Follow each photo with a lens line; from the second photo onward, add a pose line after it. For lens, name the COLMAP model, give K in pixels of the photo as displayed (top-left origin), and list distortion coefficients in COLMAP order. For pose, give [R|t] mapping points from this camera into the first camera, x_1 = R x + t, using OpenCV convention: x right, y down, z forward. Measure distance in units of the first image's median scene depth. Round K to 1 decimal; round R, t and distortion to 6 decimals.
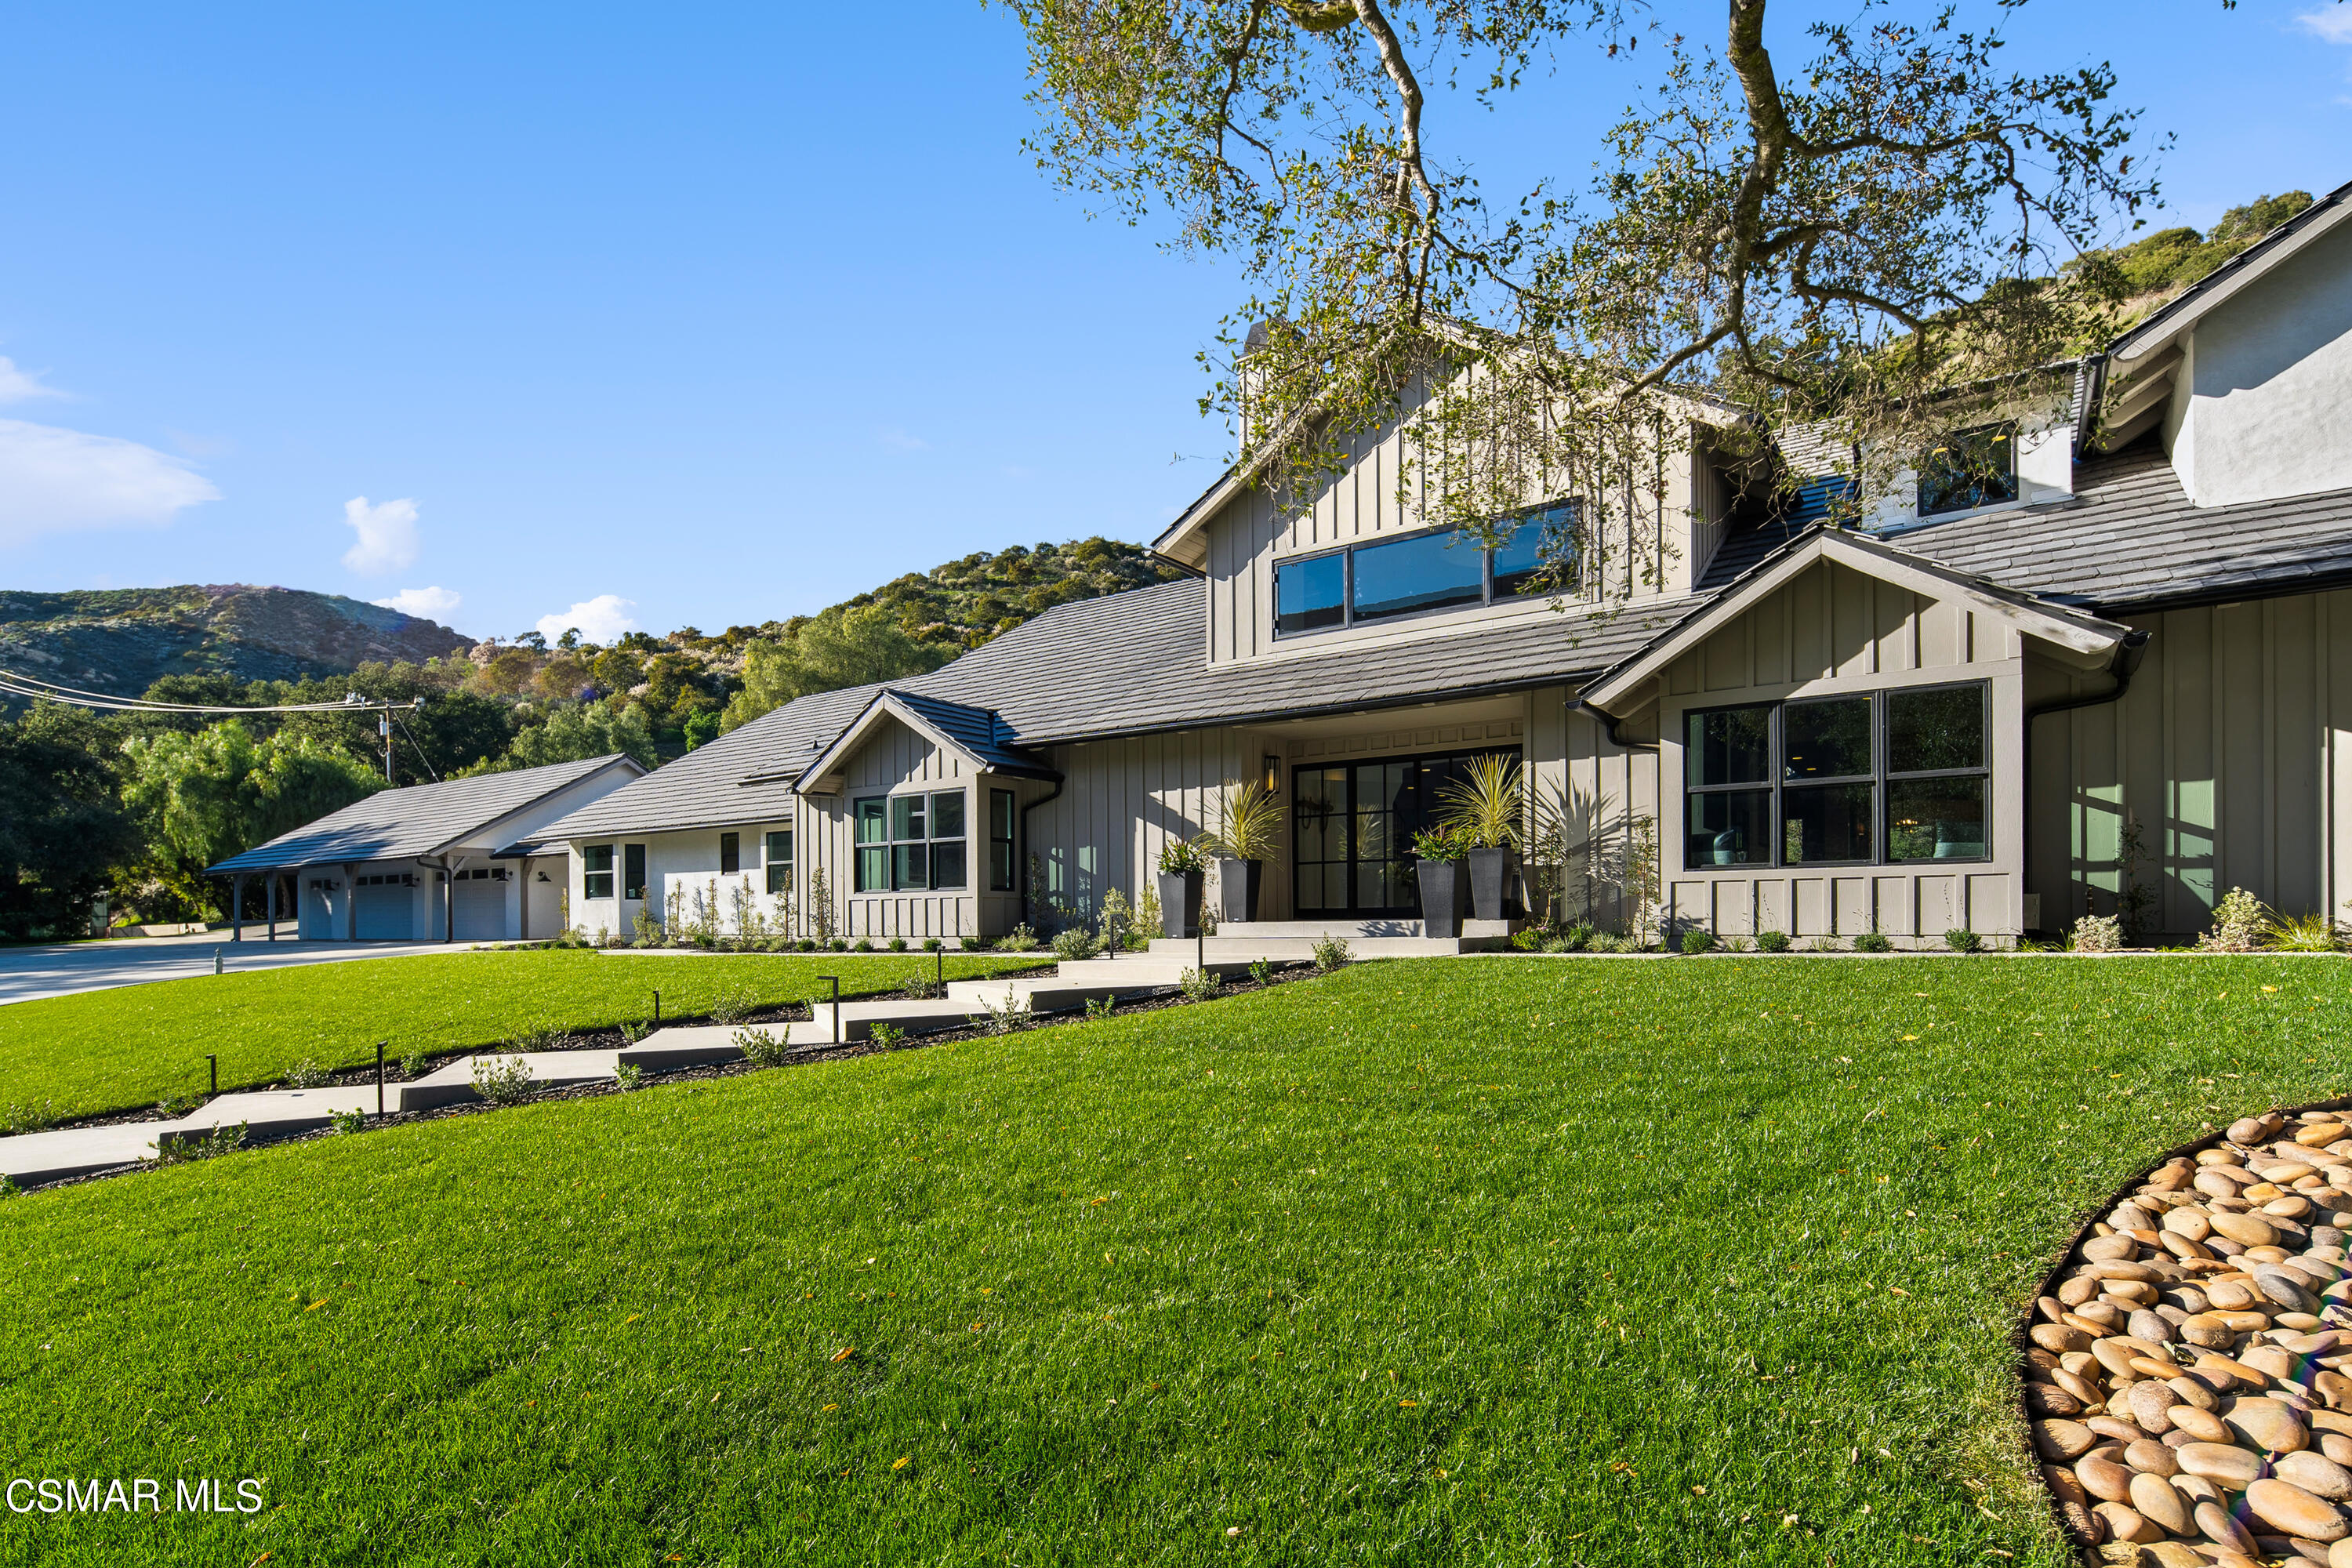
lens RADIAL K [[1222.5, 0, 1176.0], [0, 1222.5, 784.0], [0, 0, 1]] dist [0.000903, -0.000015]
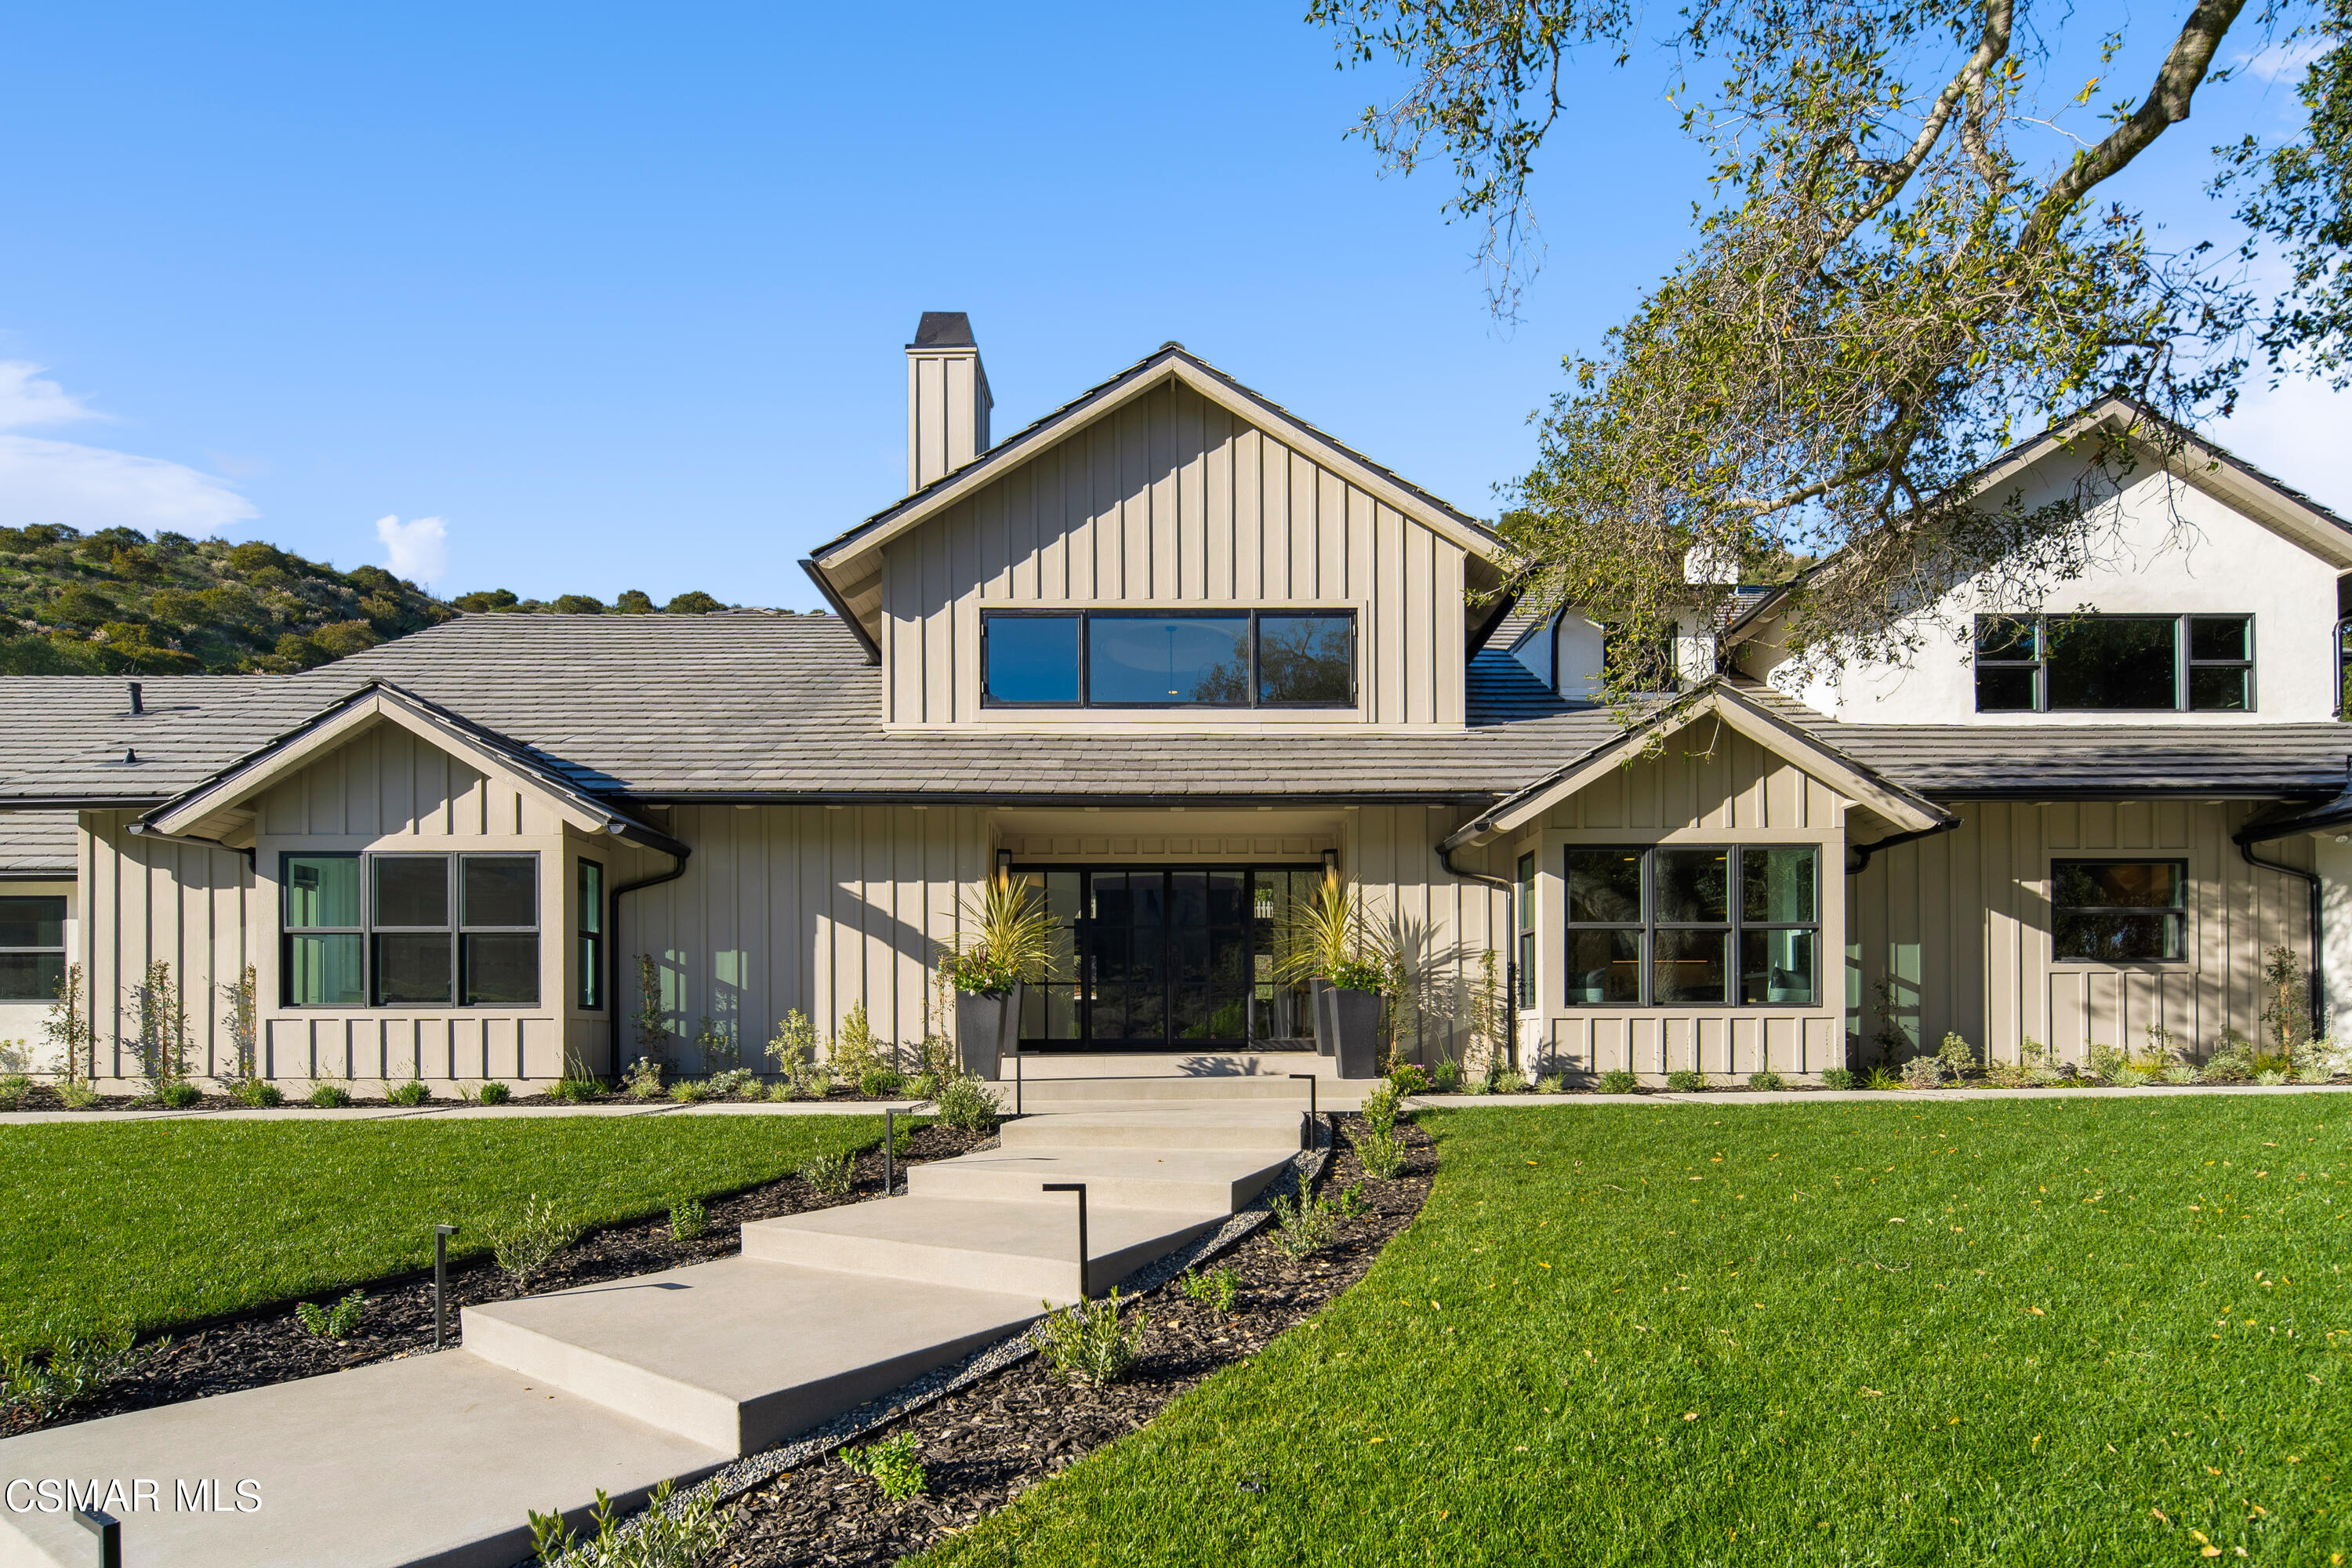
lens RADIAL K [[1216.6, 0, 1175.8], [0, 1216.6, 931.2], [0, 0, 1]] dist [-0.001523, -0.000828]
pose [[0.804878, 0.058674, 0.590533, -0.286018], [-0.070289, 0.997521, -0.003309, 0.024047], [-0.589263, -0.038844, 0.807007, 0.273814]]
